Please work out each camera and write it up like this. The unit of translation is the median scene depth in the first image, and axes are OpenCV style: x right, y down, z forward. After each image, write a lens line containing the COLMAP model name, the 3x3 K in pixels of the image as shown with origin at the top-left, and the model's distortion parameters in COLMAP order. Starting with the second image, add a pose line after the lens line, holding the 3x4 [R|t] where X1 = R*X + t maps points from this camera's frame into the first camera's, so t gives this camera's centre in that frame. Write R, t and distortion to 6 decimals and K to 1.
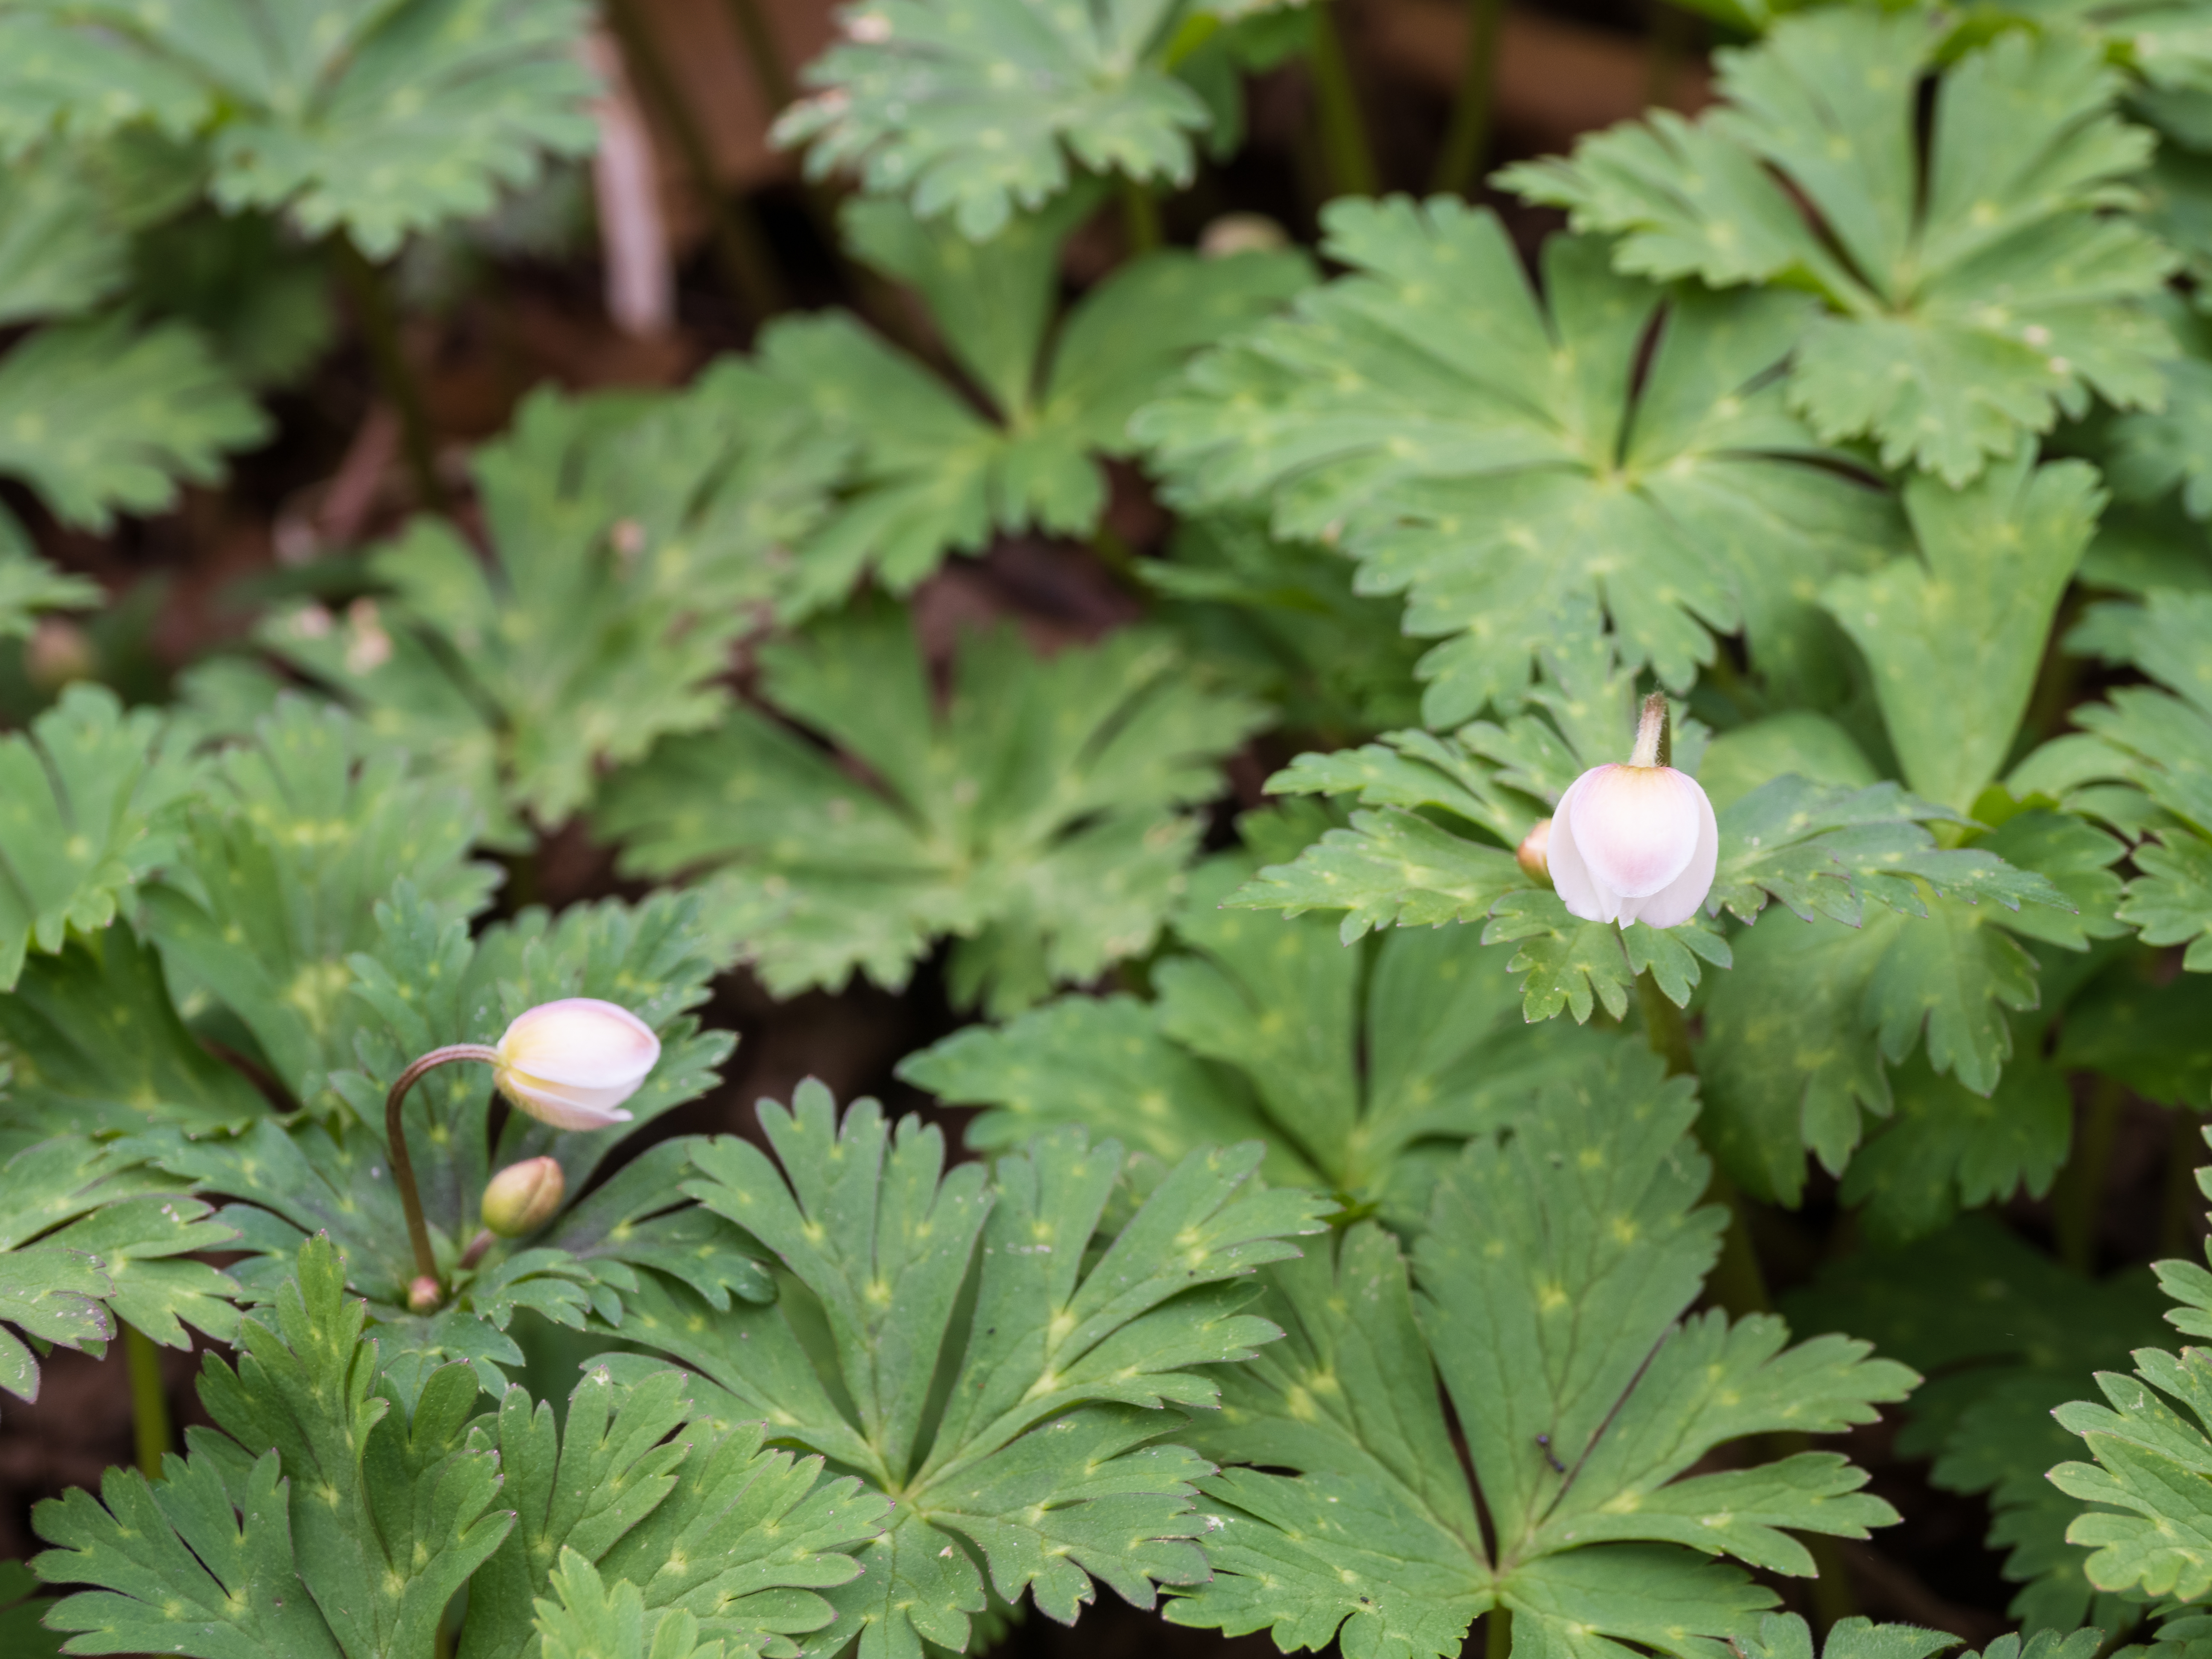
lens RADIAL K [[5976.5, 0, 1108.2], [0, 5976.5, 832.7], [0, 0, 1]] dist [0.097867, 0.000000]
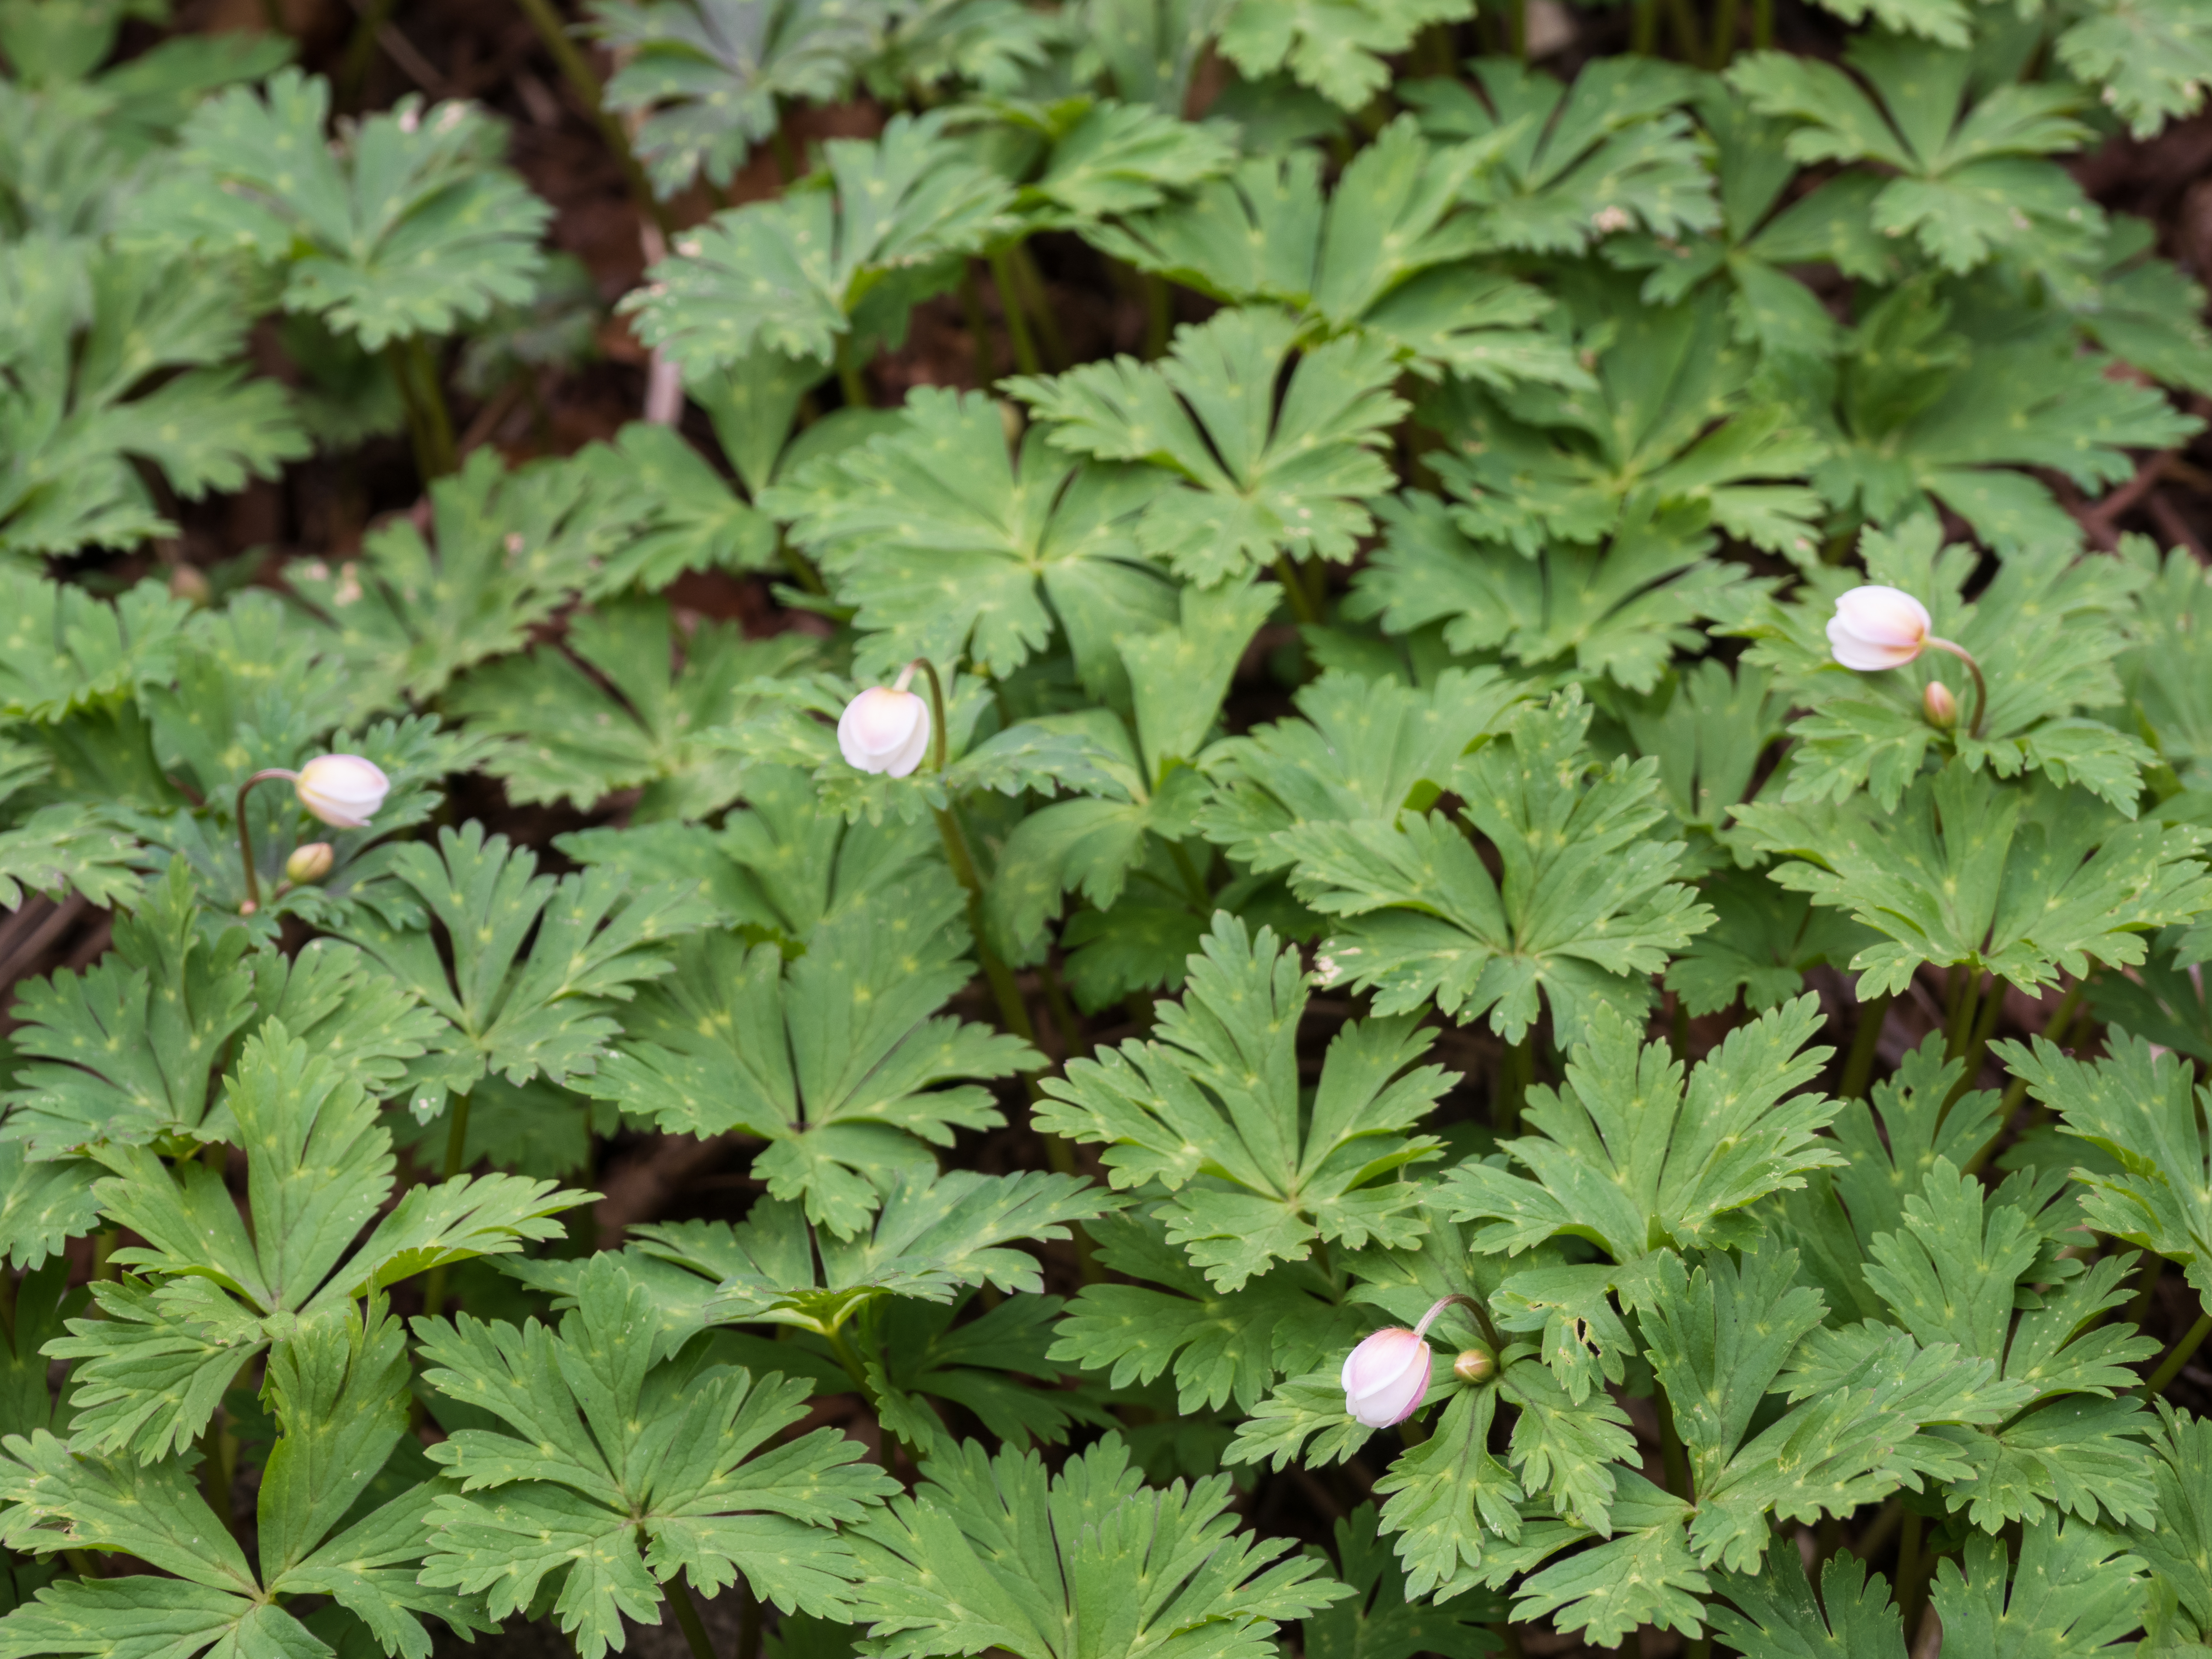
lens RADIAL K [[12911.7, 0, 1105.1], [0, 12911.7, 826.4], [0, 0, 1]] dist [1.928248, 0.000000]
pose [[0.974225, 0.123014, -0.189085, 0.821376], [-0.136160, 0.988980, -0.058129, 0.228866], [0.179851, 0.082377, 0.980239, -2.633664]]
